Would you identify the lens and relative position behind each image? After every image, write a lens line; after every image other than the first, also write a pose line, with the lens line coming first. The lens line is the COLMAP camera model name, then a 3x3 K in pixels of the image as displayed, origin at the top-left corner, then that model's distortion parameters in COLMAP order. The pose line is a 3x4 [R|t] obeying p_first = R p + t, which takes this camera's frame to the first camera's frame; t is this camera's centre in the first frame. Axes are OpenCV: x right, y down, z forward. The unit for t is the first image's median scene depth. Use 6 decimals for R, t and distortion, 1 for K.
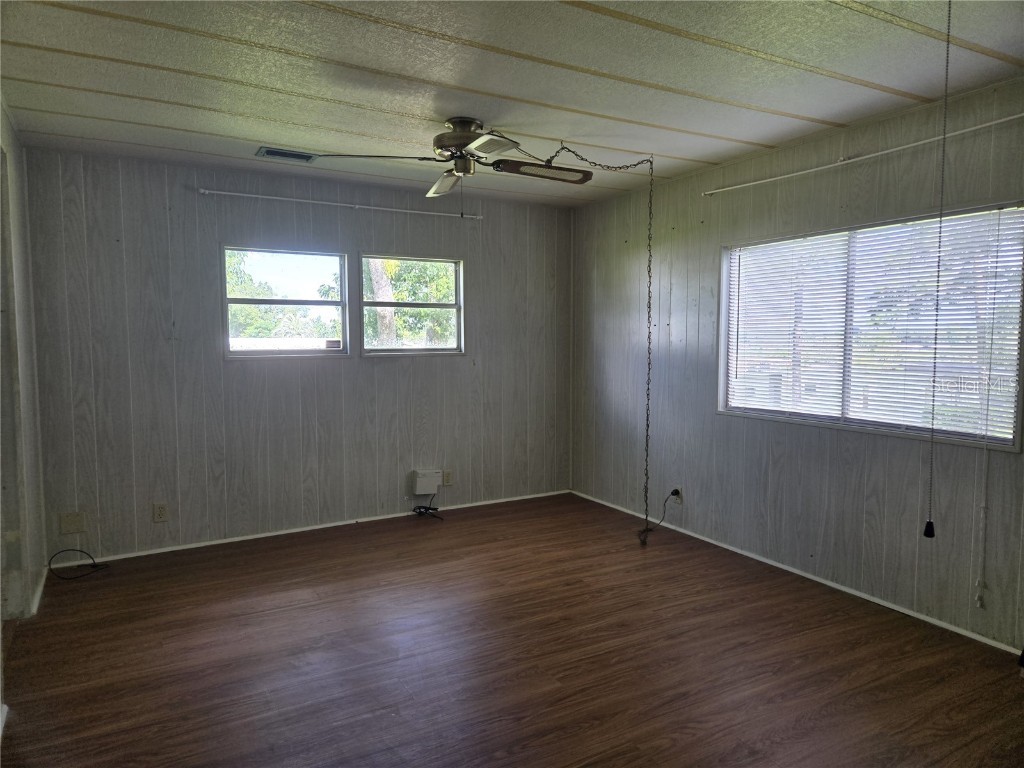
lens RADIAL K [[685.0, 0, 509.2], [0, 685.0, 386.5], [0, 0, 1]] dist [0.071267, -0.051336]
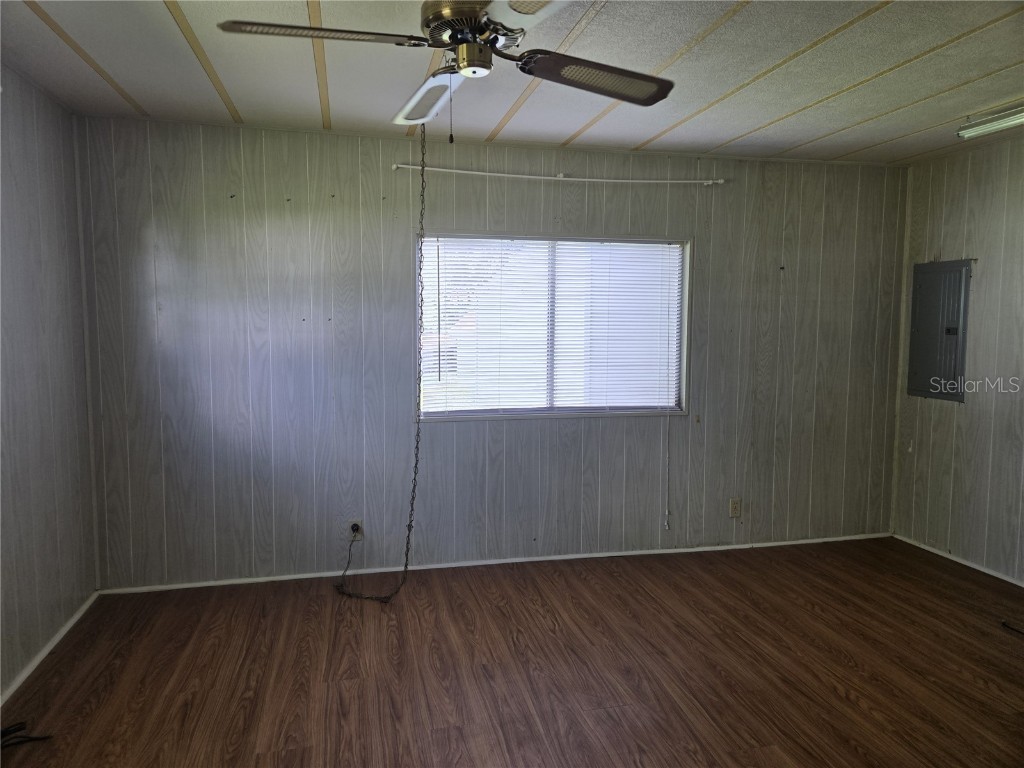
lens RADIAL K [[685.0, 0, 499.6], [0, 685.0, 371.4], [0, 0, 1]] dist [0.071267, -0.051336]
pose [[0.285263, -0.067239, 0.956088, -0.587585], [0.065522, 0.996571, 0.050536, -0.072837], [-0.956207, 0.048229, 0.288691, 0.750865]]
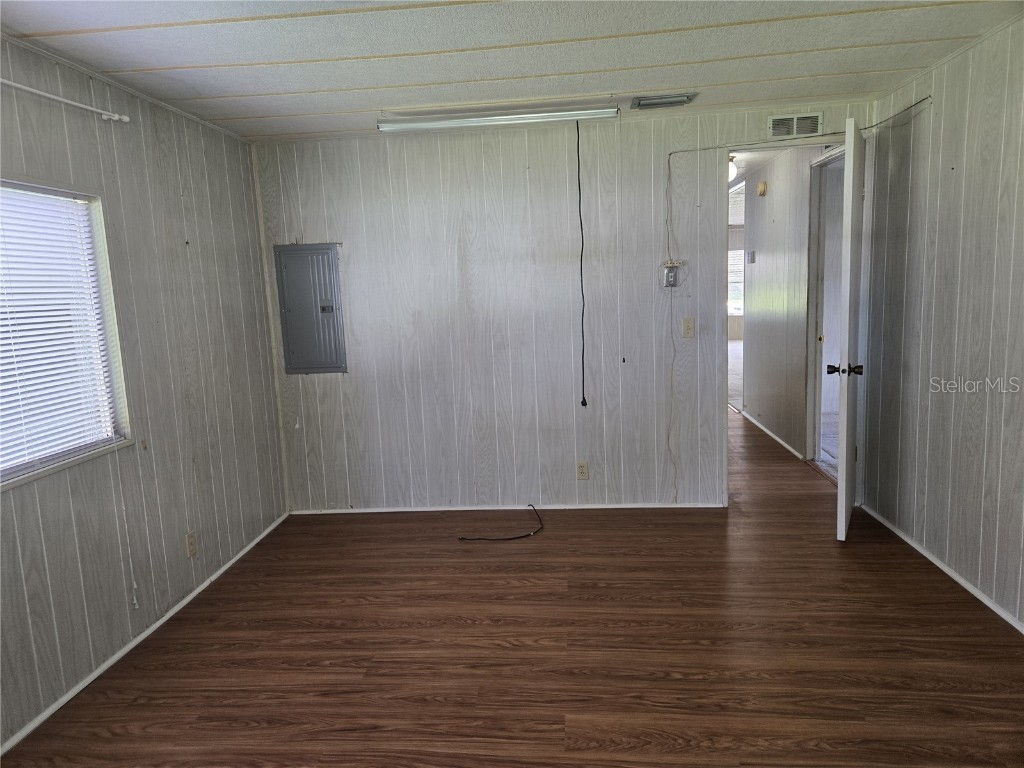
lens RADIAL K [[685.0, 0, 507.7], [0, 685.0, 377.8], [0, 0, 1]] dist [0.071267, -0.051336]
pose [[-0.824031, -0.035704, 0.565419, -0.247697], [0.090139, 0.977037, 0.193063, -0.118506], [-0.559328, 0.210056, -0.801891, 1.181242]]
